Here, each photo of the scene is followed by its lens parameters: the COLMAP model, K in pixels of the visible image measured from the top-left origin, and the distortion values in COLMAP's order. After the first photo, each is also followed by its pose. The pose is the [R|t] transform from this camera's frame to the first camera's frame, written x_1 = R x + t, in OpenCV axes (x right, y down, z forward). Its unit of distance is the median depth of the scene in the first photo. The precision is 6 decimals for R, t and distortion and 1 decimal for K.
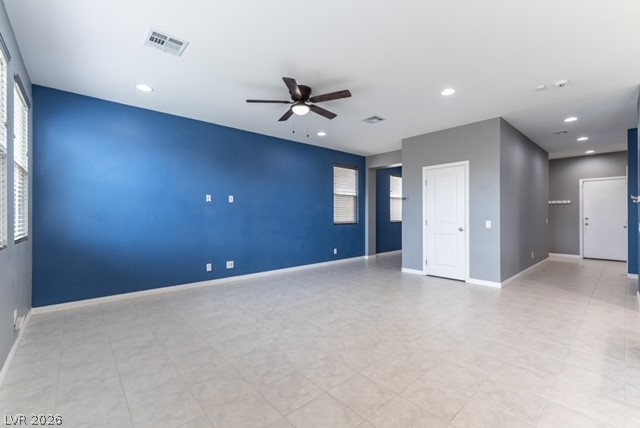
lens RADIAL K [[278.9, 0, 321.0], [0, 278.9, 214.4], [0, 0, 1]] dist [-0.002429, -0.000201]
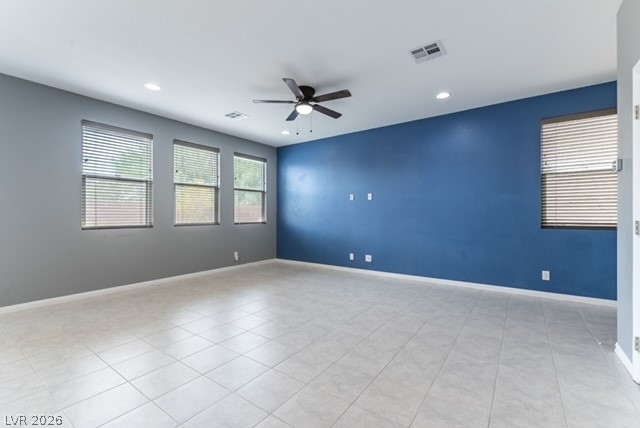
lens RADIAL K [[278.9, 0, 320.1], [0, 278.9, 215.1], [0, 0, 1]] dist [-0.002429, -0.000201]
pose [[0.216497, 0.007501, -0.976255, 0.673977], [0.002379, 0.999963, 0.008211, 0.005666], [0.976280, -0.004100, 0.216471, 0.589629]]
